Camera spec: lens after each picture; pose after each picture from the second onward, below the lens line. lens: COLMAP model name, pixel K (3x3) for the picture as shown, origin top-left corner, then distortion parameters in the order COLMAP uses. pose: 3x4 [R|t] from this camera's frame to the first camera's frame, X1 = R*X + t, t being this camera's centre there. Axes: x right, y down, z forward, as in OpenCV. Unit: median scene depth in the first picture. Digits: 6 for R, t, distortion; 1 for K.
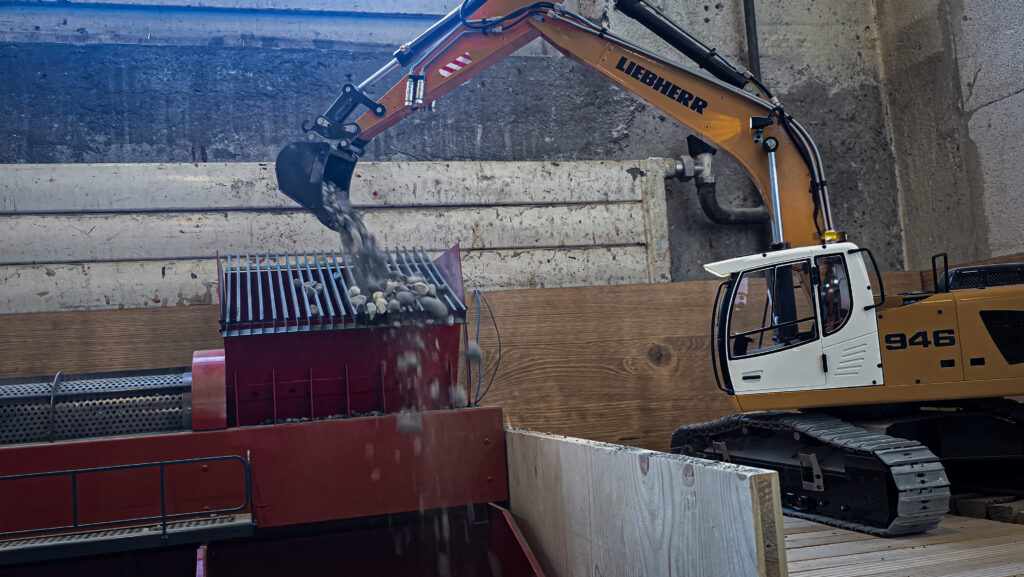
lens RADIAL K [[919.9, 0, 513.1], [0, 919.9, 281.2], [0, 0, 1]] dist [0.020604, 0.002588]
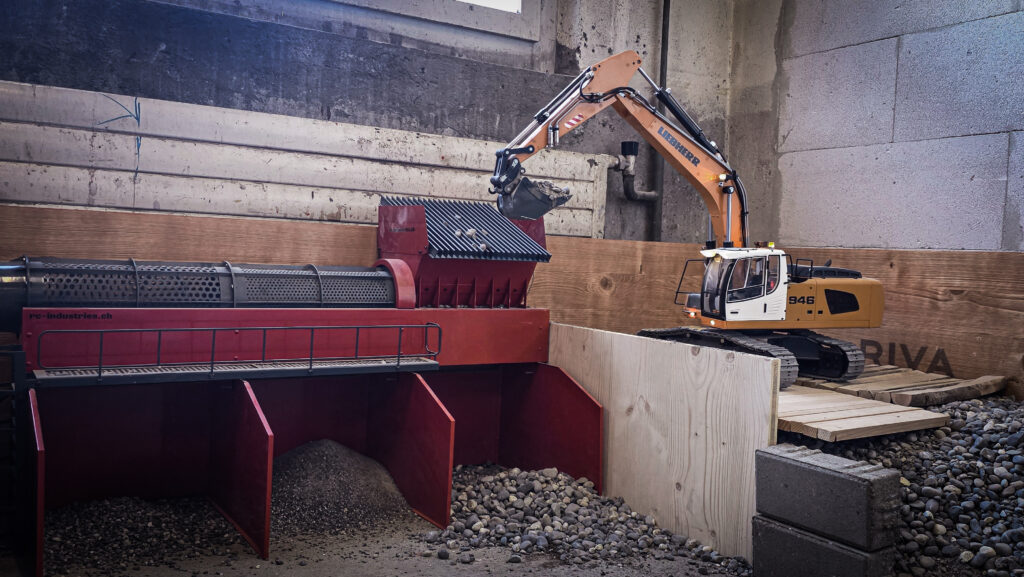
lens RADIAL K [[902.8, 0, 512.5], [0, 902.8, 286.3], [0, 0, 1]] dist [0.044100, -0.055136]
pose [[0.944018, 0.096922, 0.315336, -0.485963], [-0.134256, 0.986003, 0.098862, -0.049167], [-0.301341, -0.135664, 0.943816, -0.448913]]
